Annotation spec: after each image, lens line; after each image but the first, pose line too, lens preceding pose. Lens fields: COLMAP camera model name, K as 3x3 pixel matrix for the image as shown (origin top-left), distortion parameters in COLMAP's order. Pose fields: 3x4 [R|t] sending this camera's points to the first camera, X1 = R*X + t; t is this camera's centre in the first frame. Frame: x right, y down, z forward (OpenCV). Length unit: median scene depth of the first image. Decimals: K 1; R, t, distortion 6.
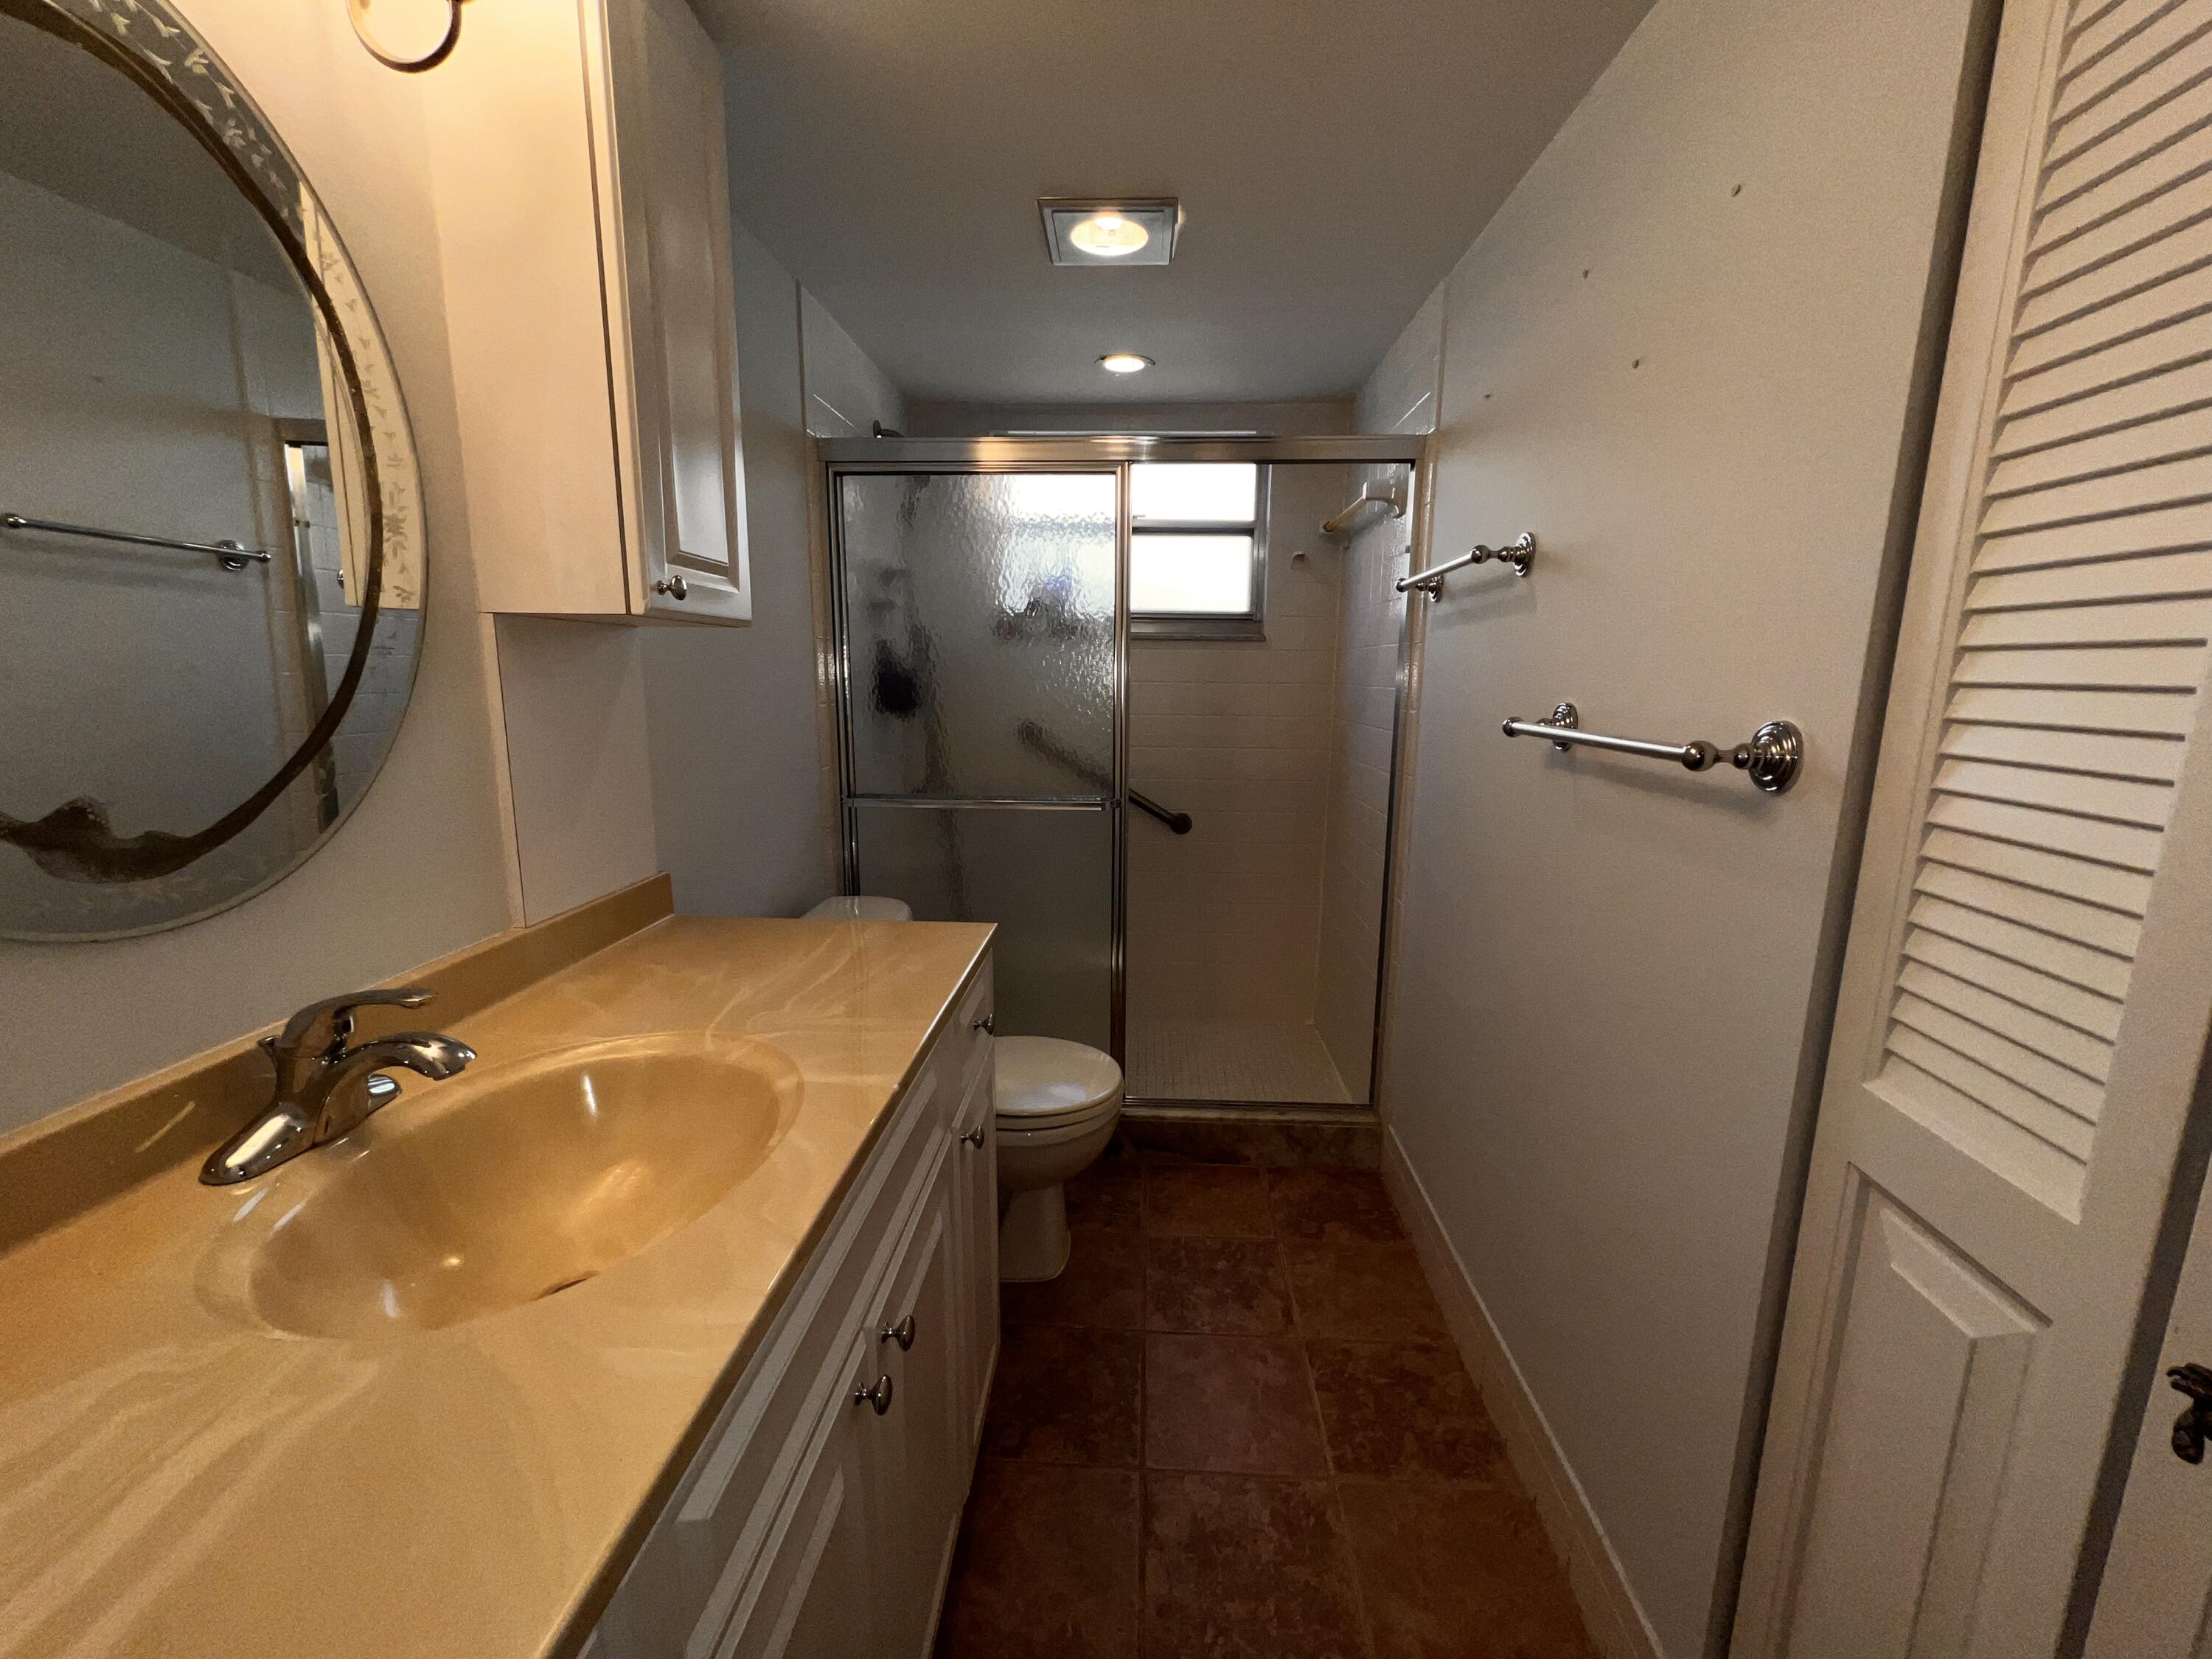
lens RADIAL K [[885.1, 0, 1105.5], [0, 885.1, 826.8], [0, 0, 1]] dist [0.002687, 0.000063]
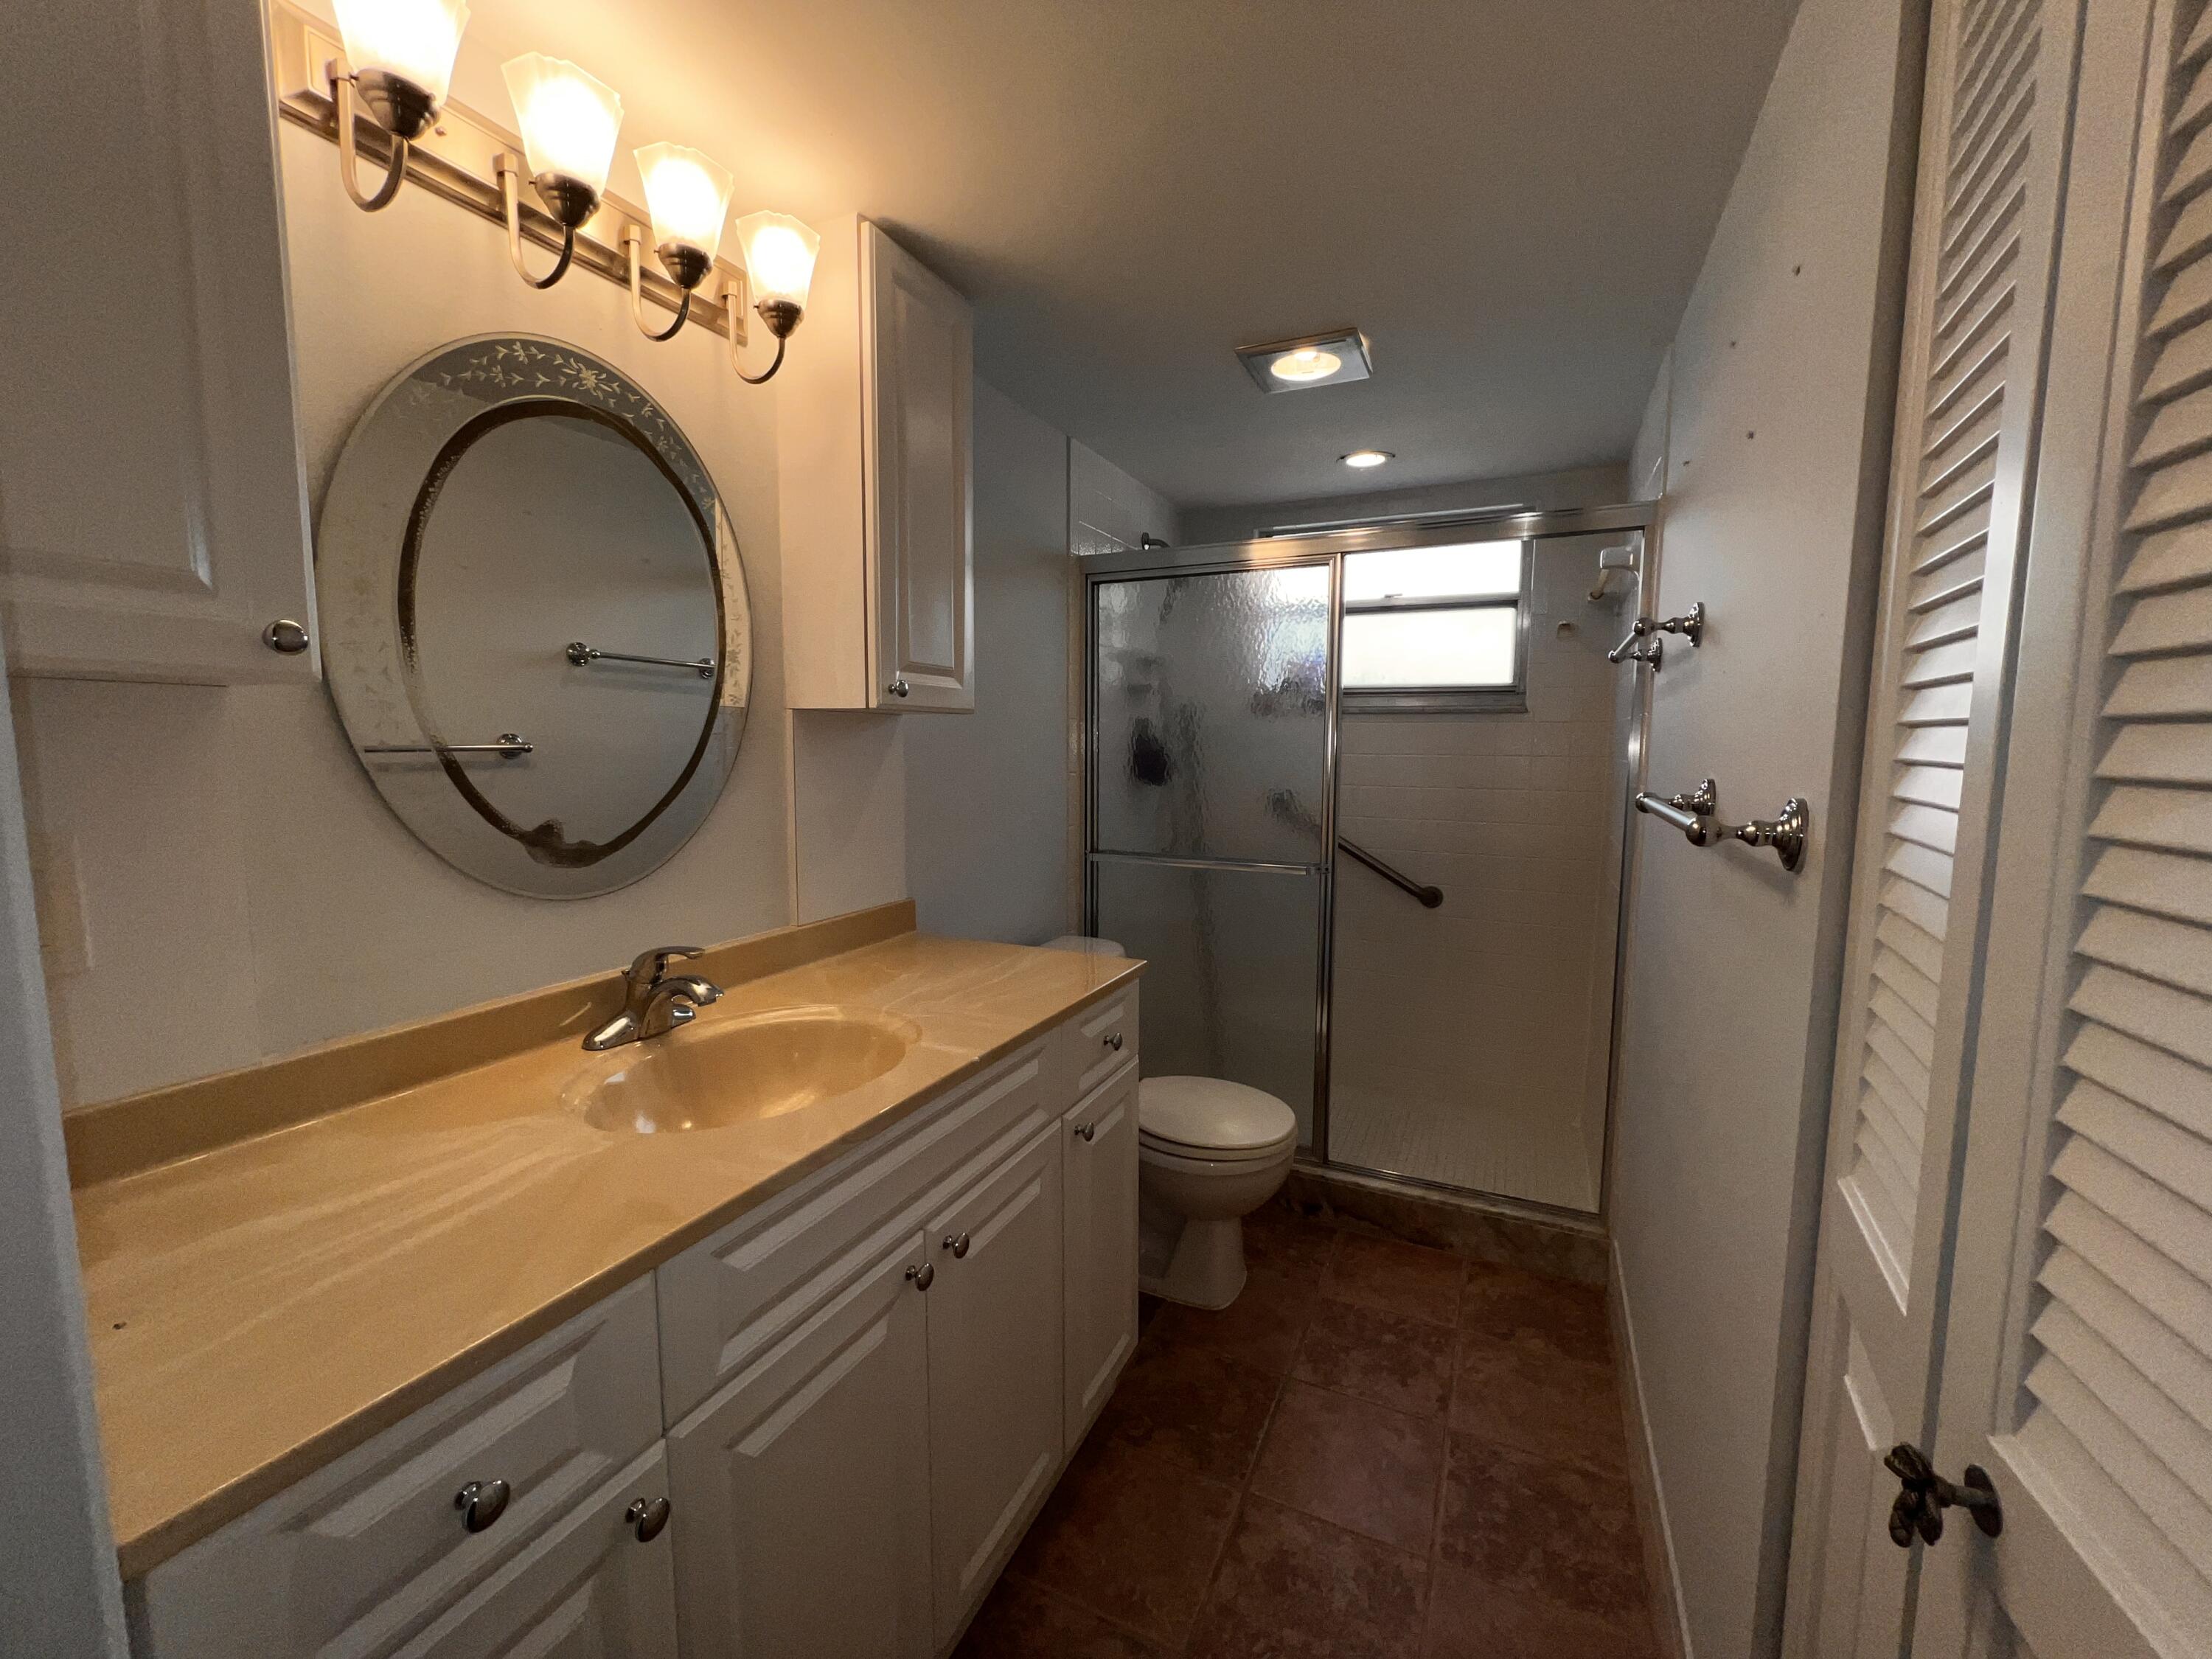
lens RADIAL K [[885.1, 0, 1109.3], [0, 885.1, 826.6], [0, 0, 1]] dist [0.002687, 0.000063]
pose [[0.924225, 0.033237, -0.380398, 0.225351], [-0.063237, 0.995771, -0.066638, 0.011940], [0.376575, 0.085644, 0.922419, -0.090649]]
